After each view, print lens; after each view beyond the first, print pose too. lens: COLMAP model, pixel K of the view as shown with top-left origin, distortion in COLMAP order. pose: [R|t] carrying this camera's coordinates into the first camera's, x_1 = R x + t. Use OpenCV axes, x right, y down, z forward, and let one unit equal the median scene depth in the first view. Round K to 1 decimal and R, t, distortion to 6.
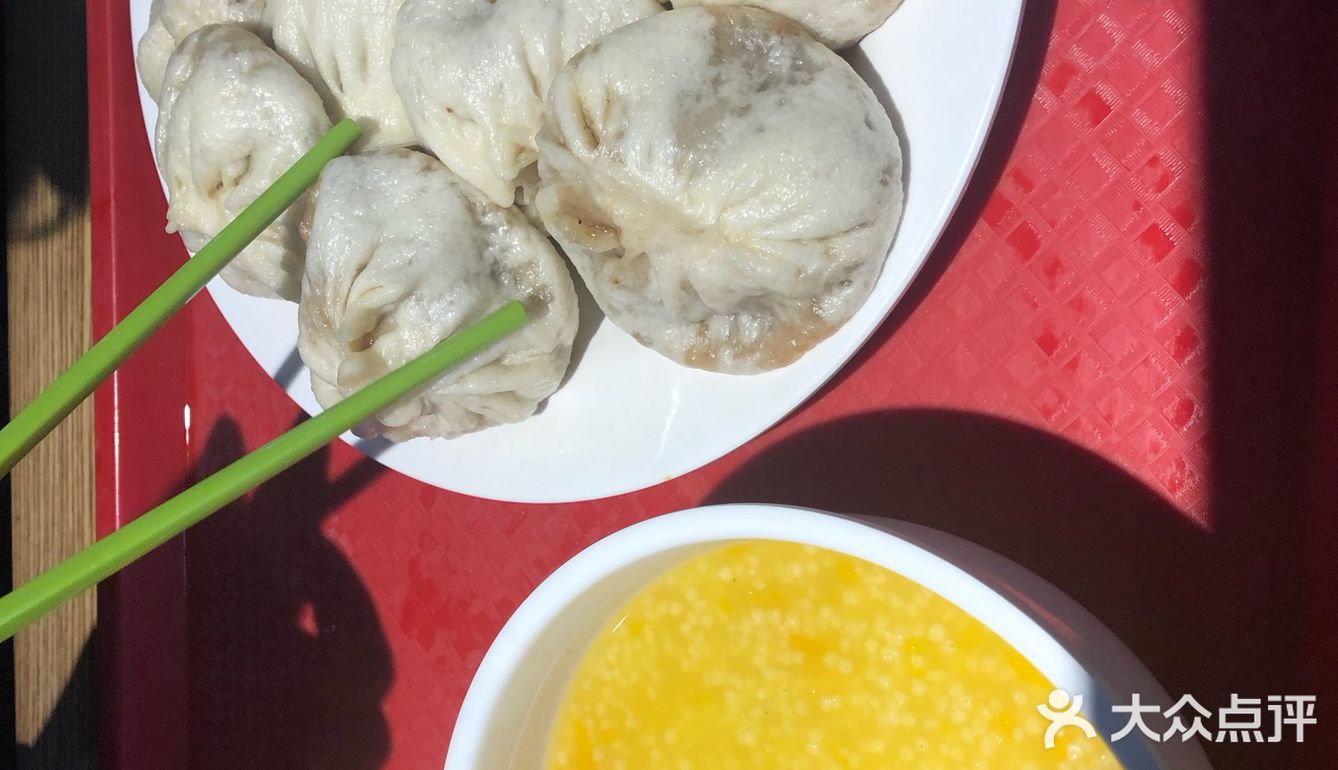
lens RADIAL K [[1068.7, 0, 667.2], [0, 1068.7, 385.2], [0, 0, 1]] dist [0.004750, -0.004066]
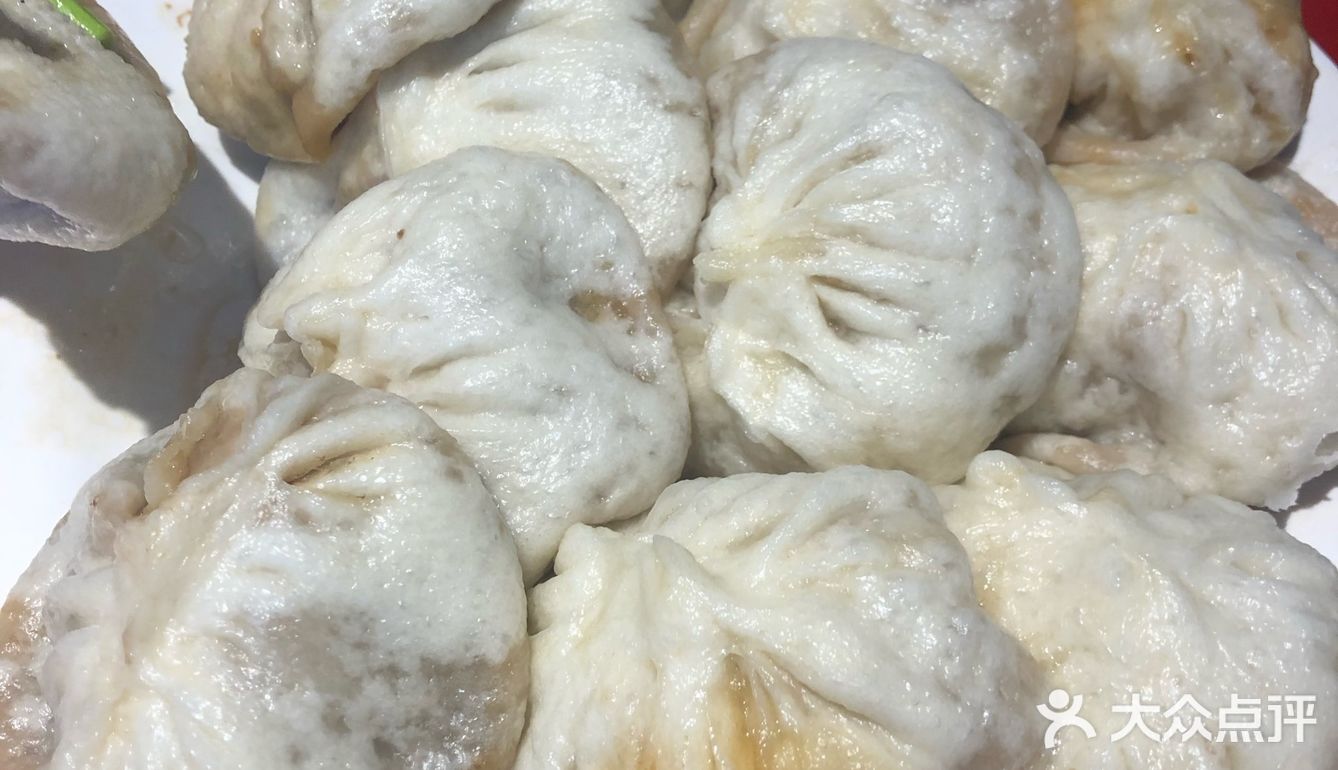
lens RADIAL K [[1068.7, 0, 669.0], [0, 1068.7, 386.3], [0, 0, 1]] dist [0.004750, -0.004066]
pose [[0.001917, 0.999959, -0.008827, -0.113641], [-0.989509, 0.000622, -0.144471, -0.351300], [-0.144459, 0.009011, 0.989470, 0.358370]]
